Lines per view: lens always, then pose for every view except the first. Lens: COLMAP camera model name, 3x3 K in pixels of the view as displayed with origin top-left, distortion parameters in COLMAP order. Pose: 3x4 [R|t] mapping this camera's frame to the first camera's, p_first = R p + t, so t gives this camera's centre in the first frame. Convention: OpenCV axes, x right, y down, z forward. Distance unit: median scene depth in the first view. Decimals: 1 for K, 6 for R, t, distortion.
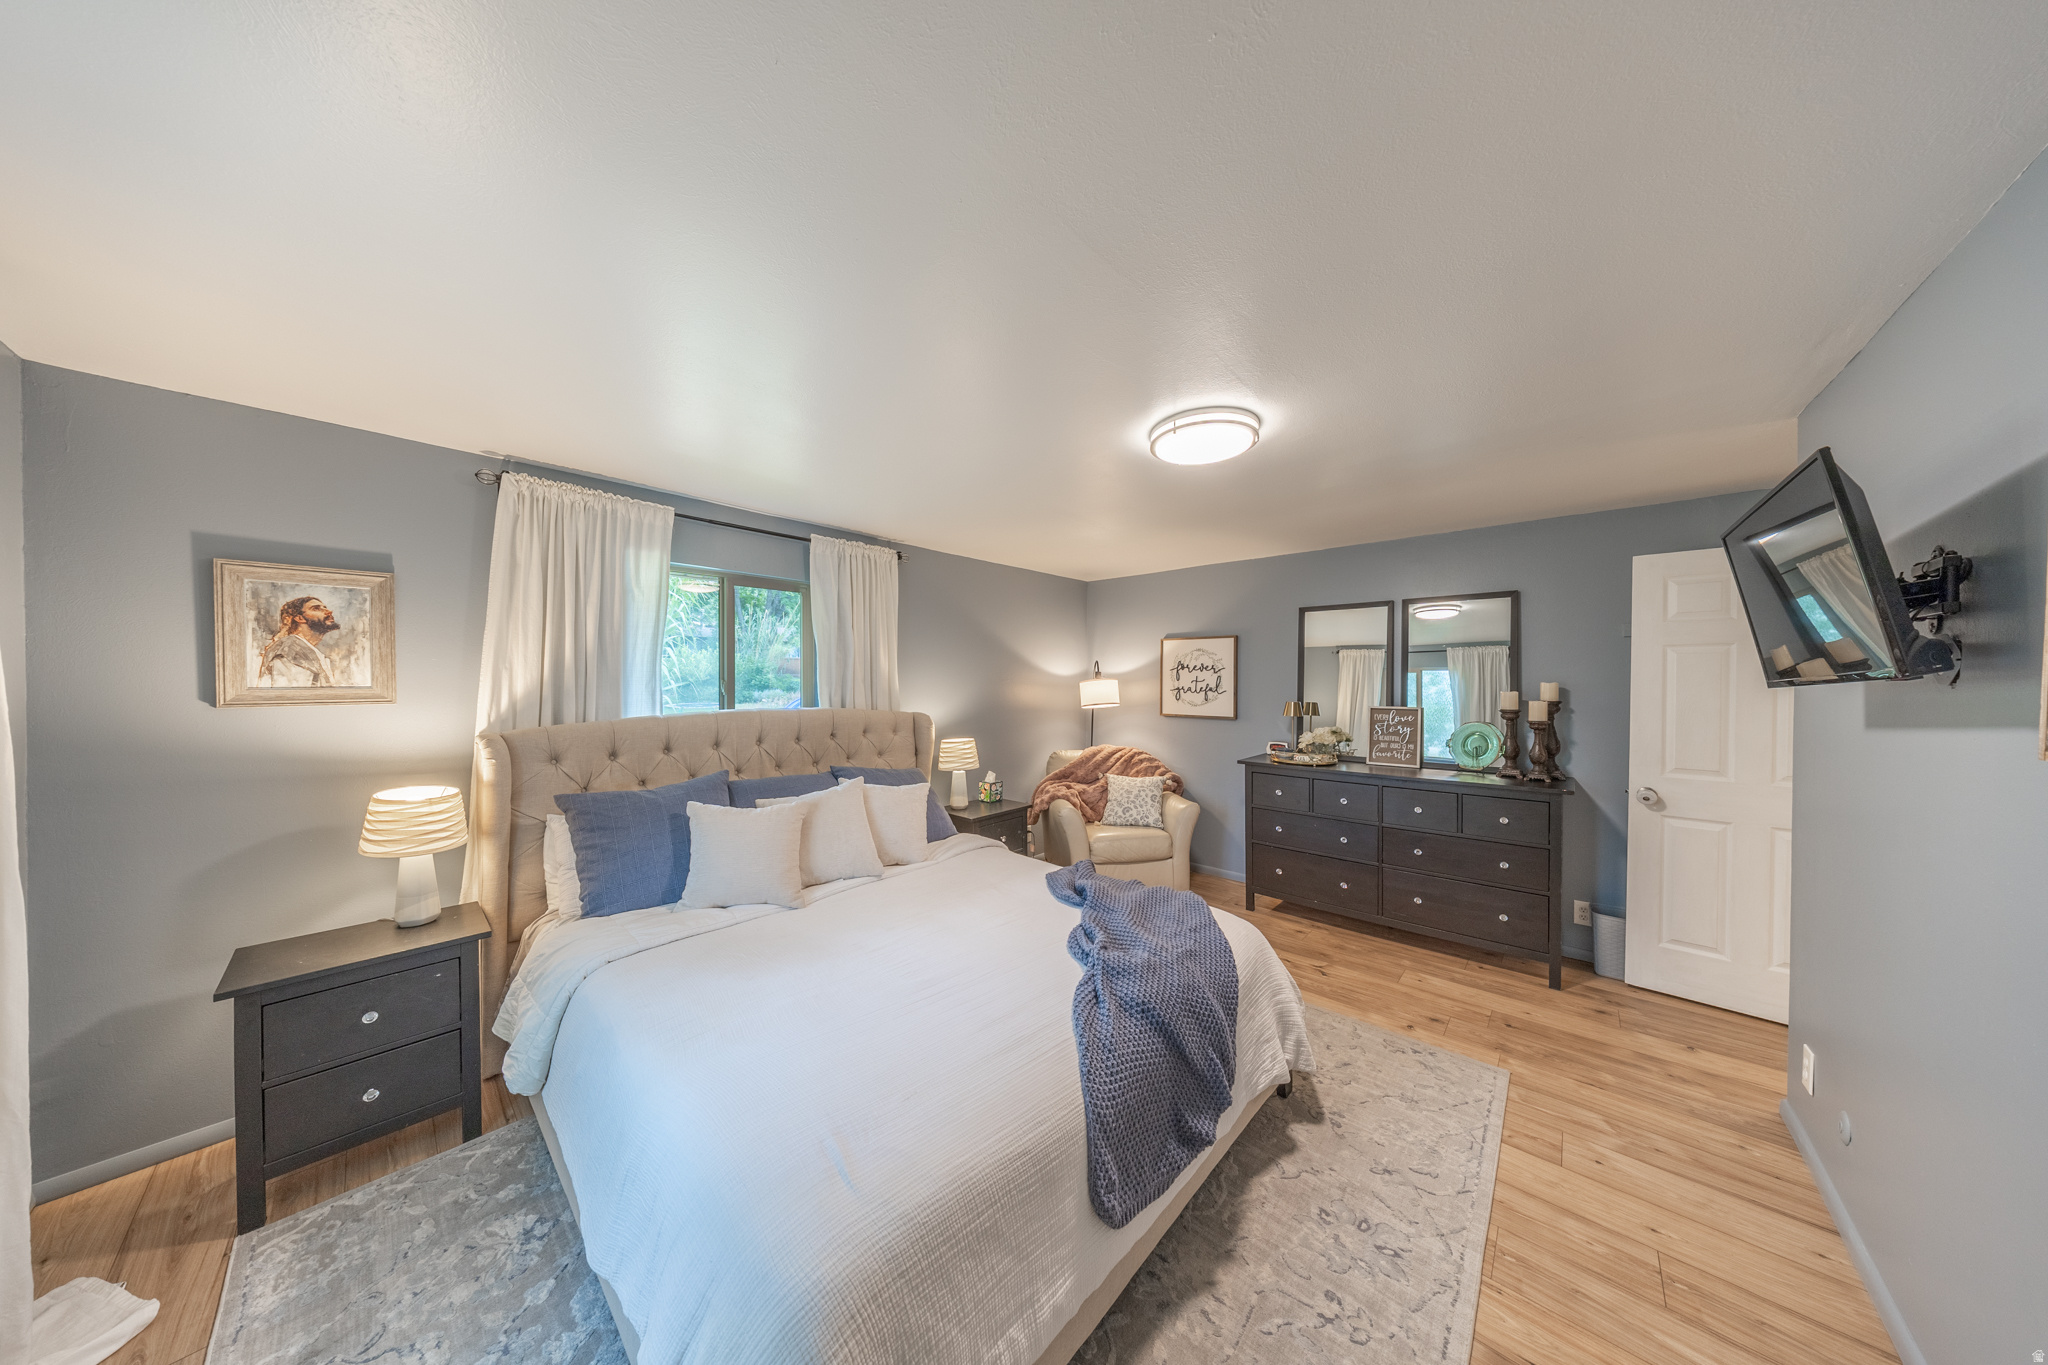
lens RADIAL K [[611.9, 0, 1024.0], [0, 611.9, 682.5], [0, 0, 1]] dist [0.009463, -0.000029]
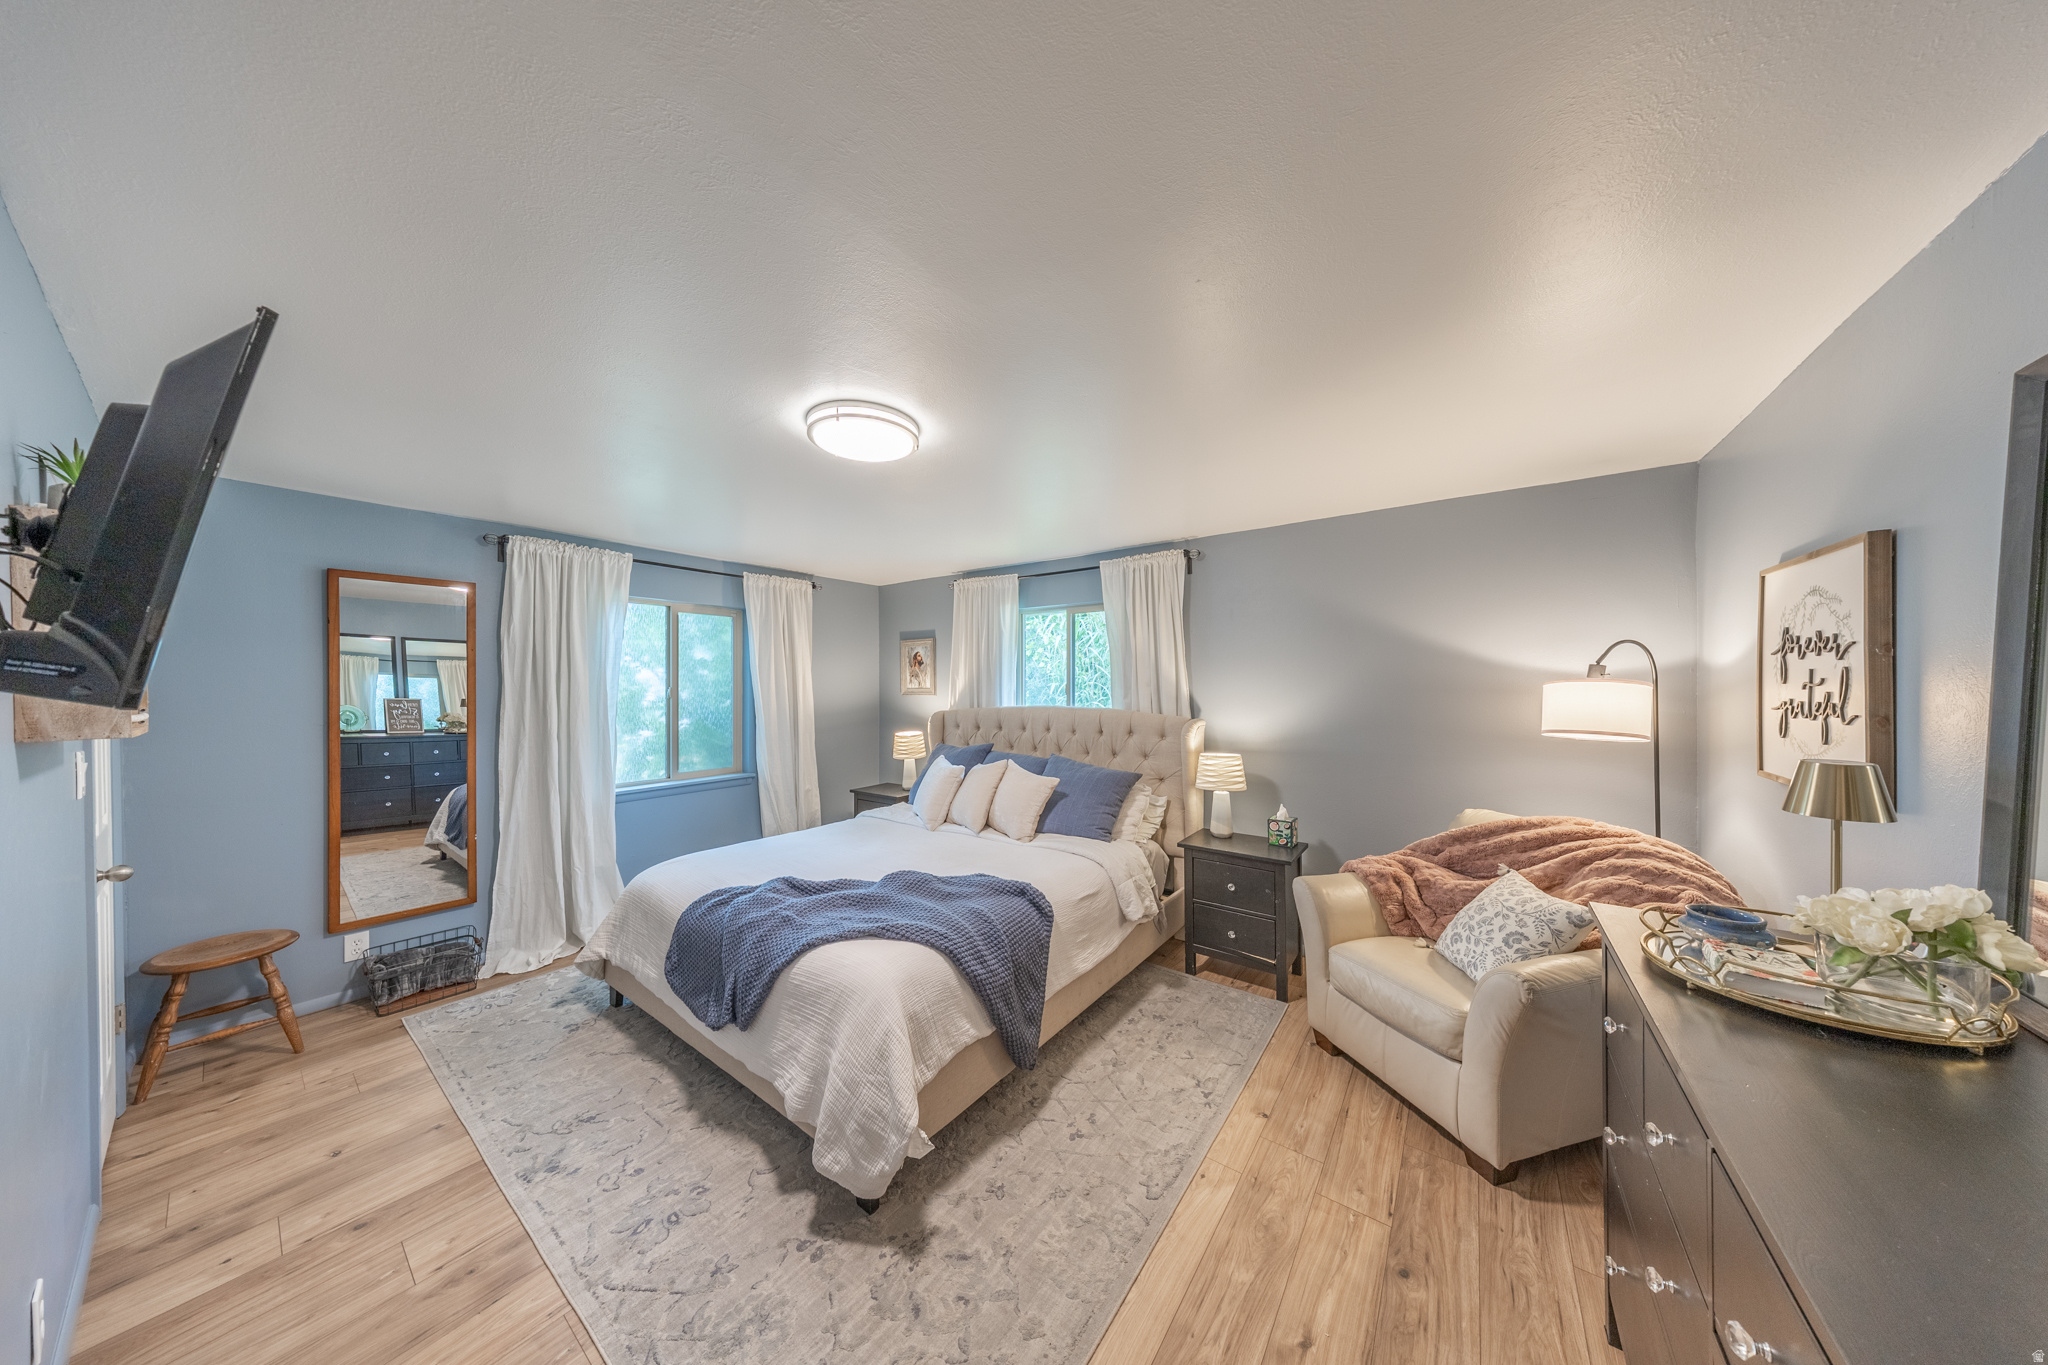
lens RADIAL K [[590.8, 0, 1020.1], [0, 590.8, 685.0], [0, 0, 1]] dist [-0.007076, -0.000056]
pose [[0.102593, -0.002563, -0.994720, 1.219549], [-0.001793, 0.999995, -0.002761, 0.001457], [0.994722, 0.002066, 0.102588, 1.139317]]
